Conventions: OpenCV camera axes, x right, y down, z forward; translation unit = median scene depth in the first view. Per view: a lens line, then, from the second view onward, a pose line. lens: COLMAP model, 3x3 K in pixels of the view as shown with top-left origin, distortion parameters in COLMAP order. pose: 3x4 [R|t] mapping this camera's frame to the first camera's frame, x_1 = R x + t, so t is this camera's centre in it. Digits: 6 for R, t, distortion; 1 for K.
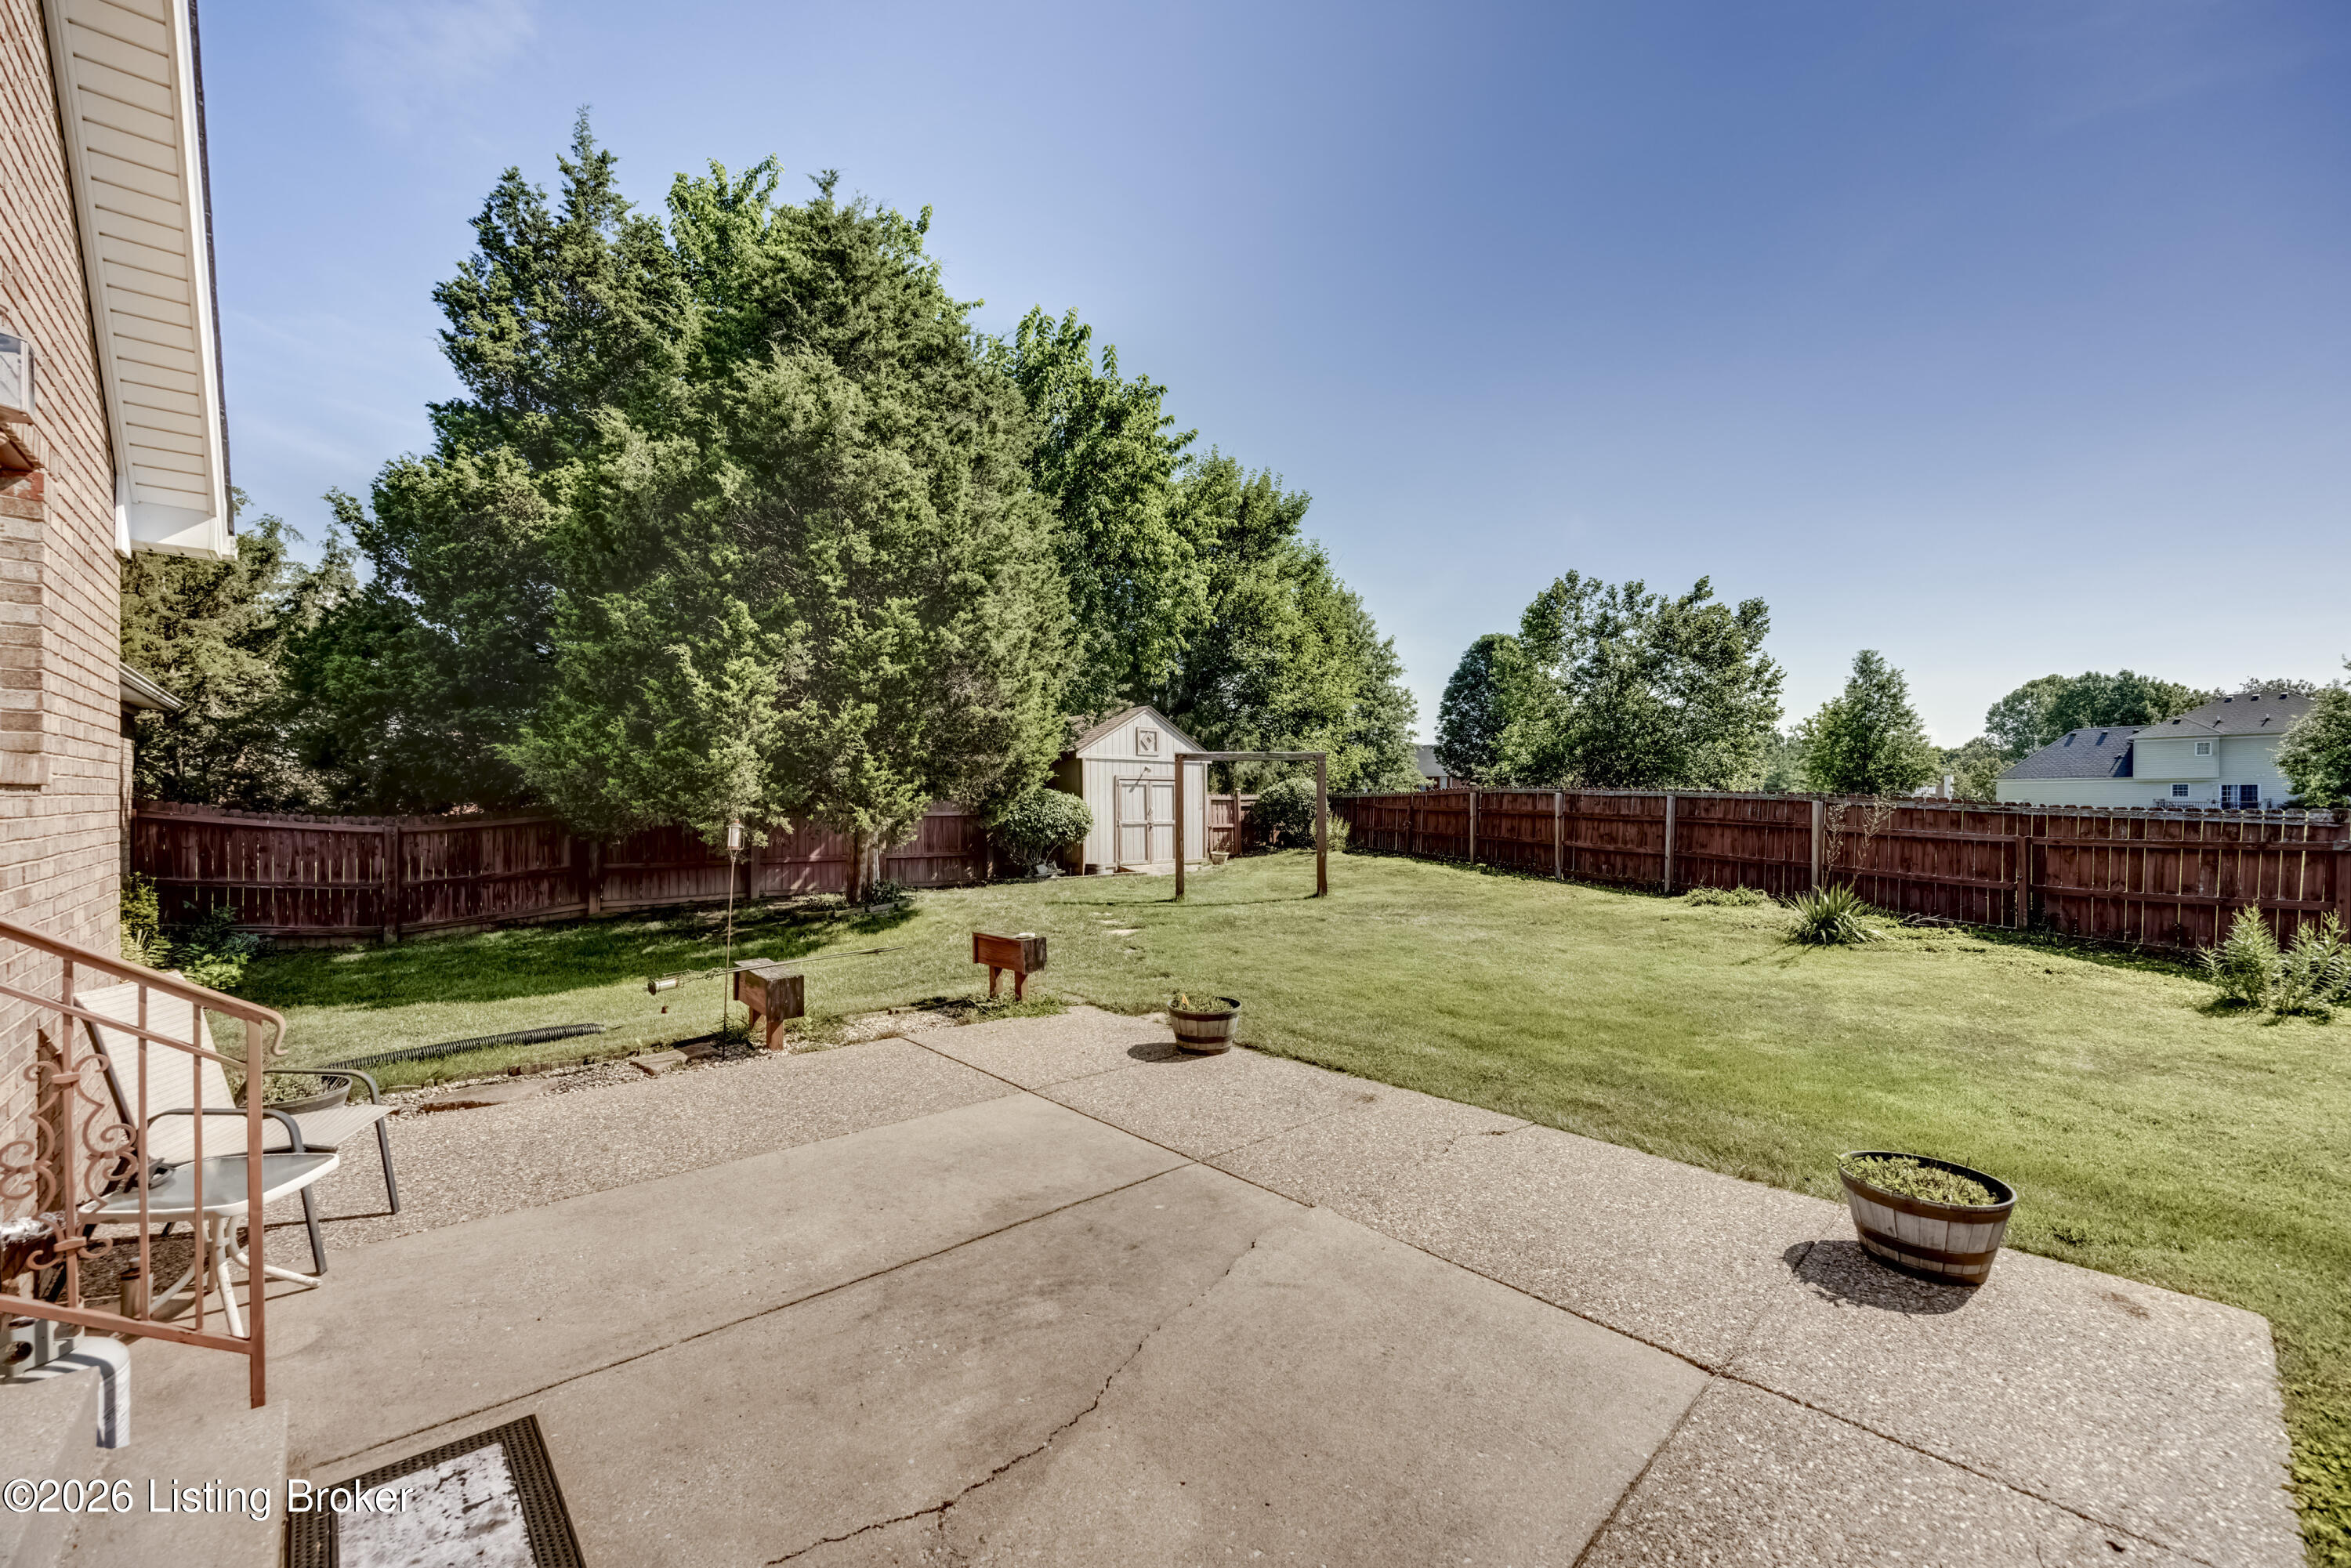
lens RADIAL K [[918.5, 0, 1192.5], [0, 918.5, 806.4], [0, 0, 1]] dist [0.003995, -0.000103]
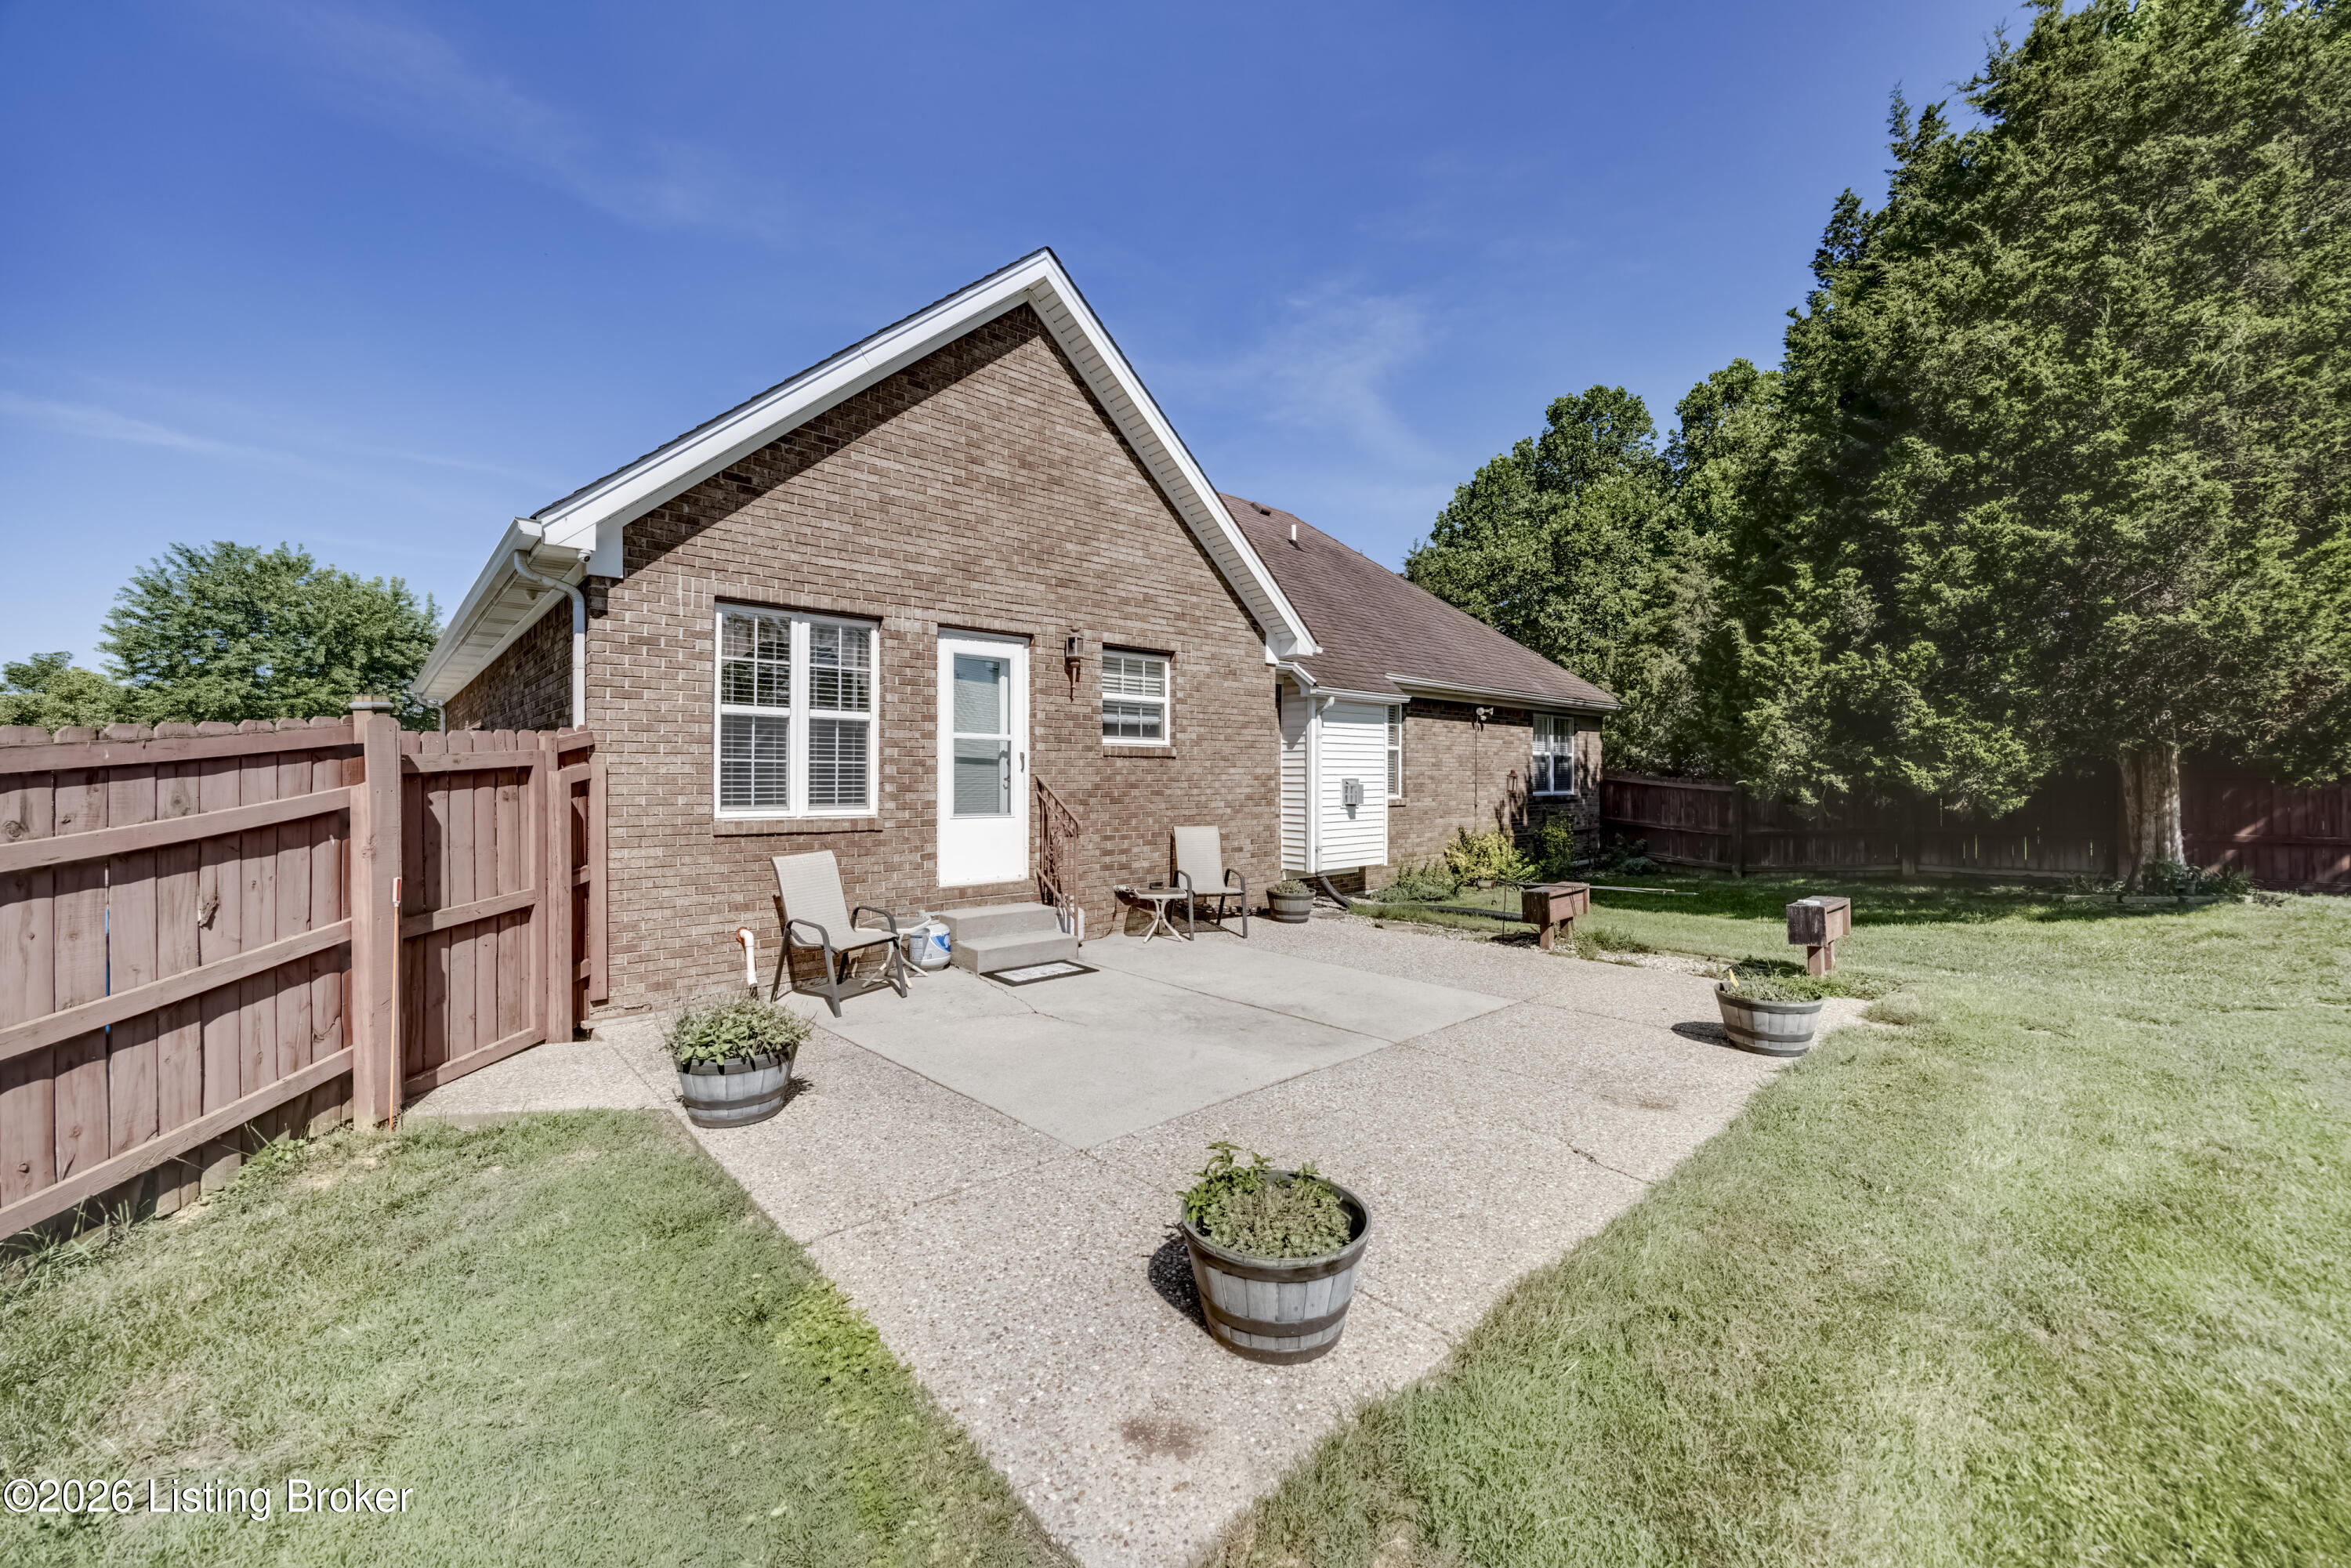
lens RADIAL K [[918.5, 0, 1192.4], [0, 918.5, 781.9], [0, 0, 1]] dist [0.003995, -0.000103]
pose [[-0.015206, -0.003644, -0.999878, 0.540517], [0.004681, 0.999982, -0.003715, 0.020129], [0.999873, -0.004737, -0.015189, 0.332651]]
